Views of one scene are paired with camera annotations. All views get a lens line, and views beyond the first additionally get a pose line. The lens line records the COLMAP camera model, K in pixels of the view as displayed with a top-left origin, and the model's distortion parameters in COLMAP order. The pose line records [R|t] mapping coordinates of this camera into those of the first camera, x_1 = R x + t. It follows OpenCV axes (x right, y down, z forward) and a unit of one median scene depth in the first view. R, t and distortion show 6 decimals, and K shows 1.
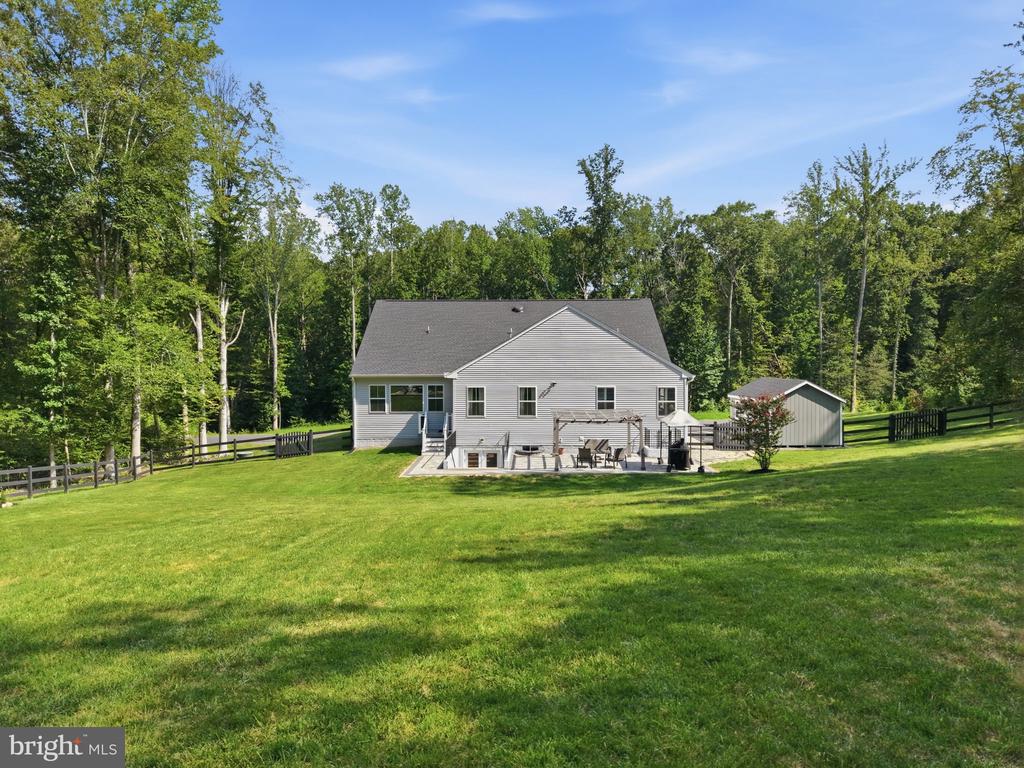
lens RADIAL K [[661.1, 0, 512.0], [0, 661.1, 384.0], [0, 0, 1]] dist [-0.001918, -0.002293]
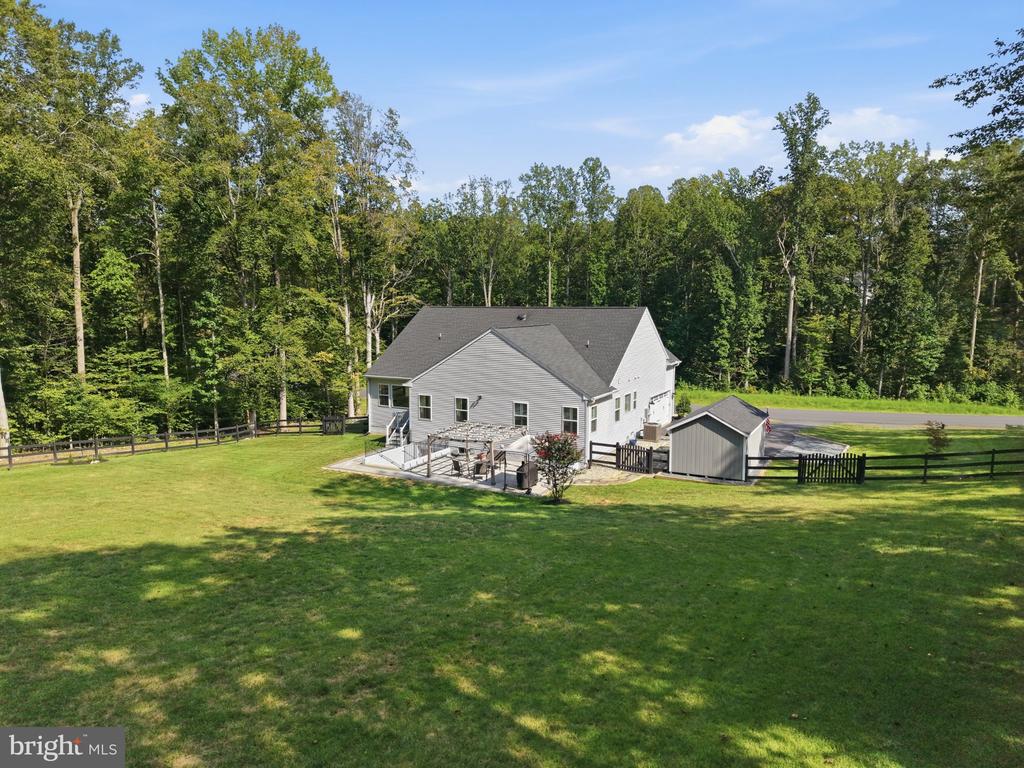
lens RADIAL K [[656.8, 0, 512.0], [0, 656.8, 384.0], [0, 0, 1]] dist [-0.000453, -0.000612]
pose [[0.893810, 0.059913, -0.444426, 0.553544], [-0.022885, 0.995838, 0.088224, -0.111698], [0.447862, -0.068685, 0.891461, 0.008096]]
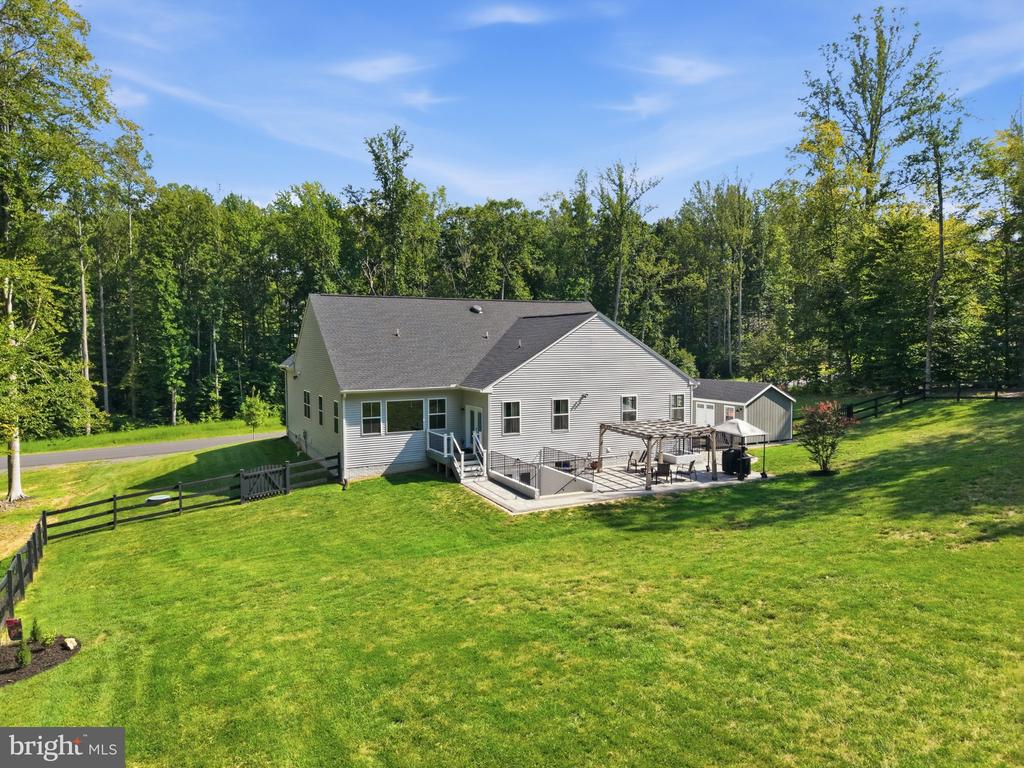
lens RADIAL K [[661.1, 0, 512.0], [0, 661.1, 384.0], [0, 0, 1]] dist [-0.001918, -0.002293]
pose [[0.891041, -0.029580, 0.452959, -0.417969], [0.017010, 0.999350, 0.031799, -0.043663], [-0.453605, -0.020629, 0.890964, 0.171968]]
